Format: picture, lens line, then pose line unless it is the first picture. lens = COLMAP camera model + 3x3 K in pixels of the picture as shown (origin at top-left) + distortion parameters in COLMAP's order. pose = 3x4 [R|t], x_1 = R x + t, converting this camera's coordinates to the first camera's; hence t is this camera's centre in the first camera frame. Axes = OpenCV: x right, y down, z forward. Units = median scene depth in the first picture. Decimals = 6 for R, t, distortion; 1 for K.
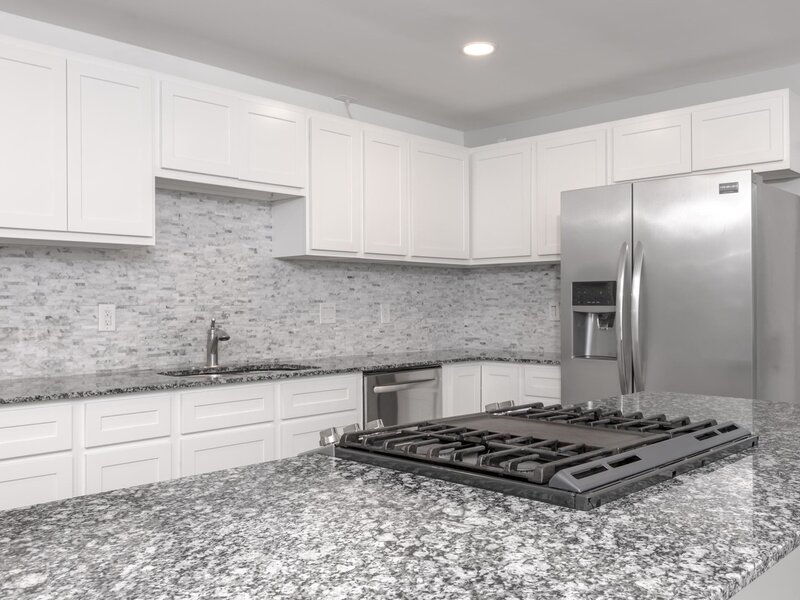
lens RADIAL K [[738.7, 0, 404.2], [0, 738.7, 296.5], [0, 0, 1]] dist [0.017672, 0.000000]
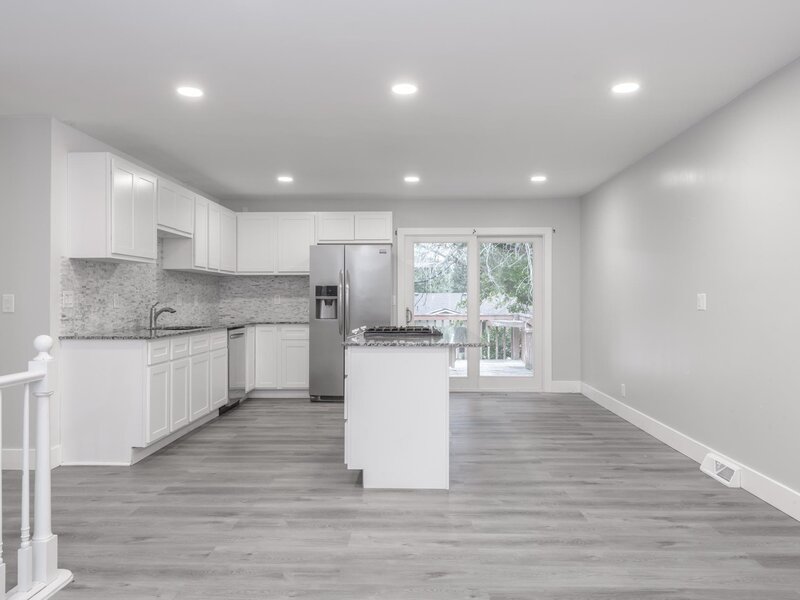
lens RADIAL K [[593.7, 0, 402.4], [0, 593.7, 293.5], [0, 0, 1]] dist [0.004256, -0.014416]
pose [[0.744324, 0.010416, 0.667738, -0.770421], [-0.009375, 0.999943, -0.005147, 0.010469], [-0.667753, -0.002429, 0.744379, -0.515326]]
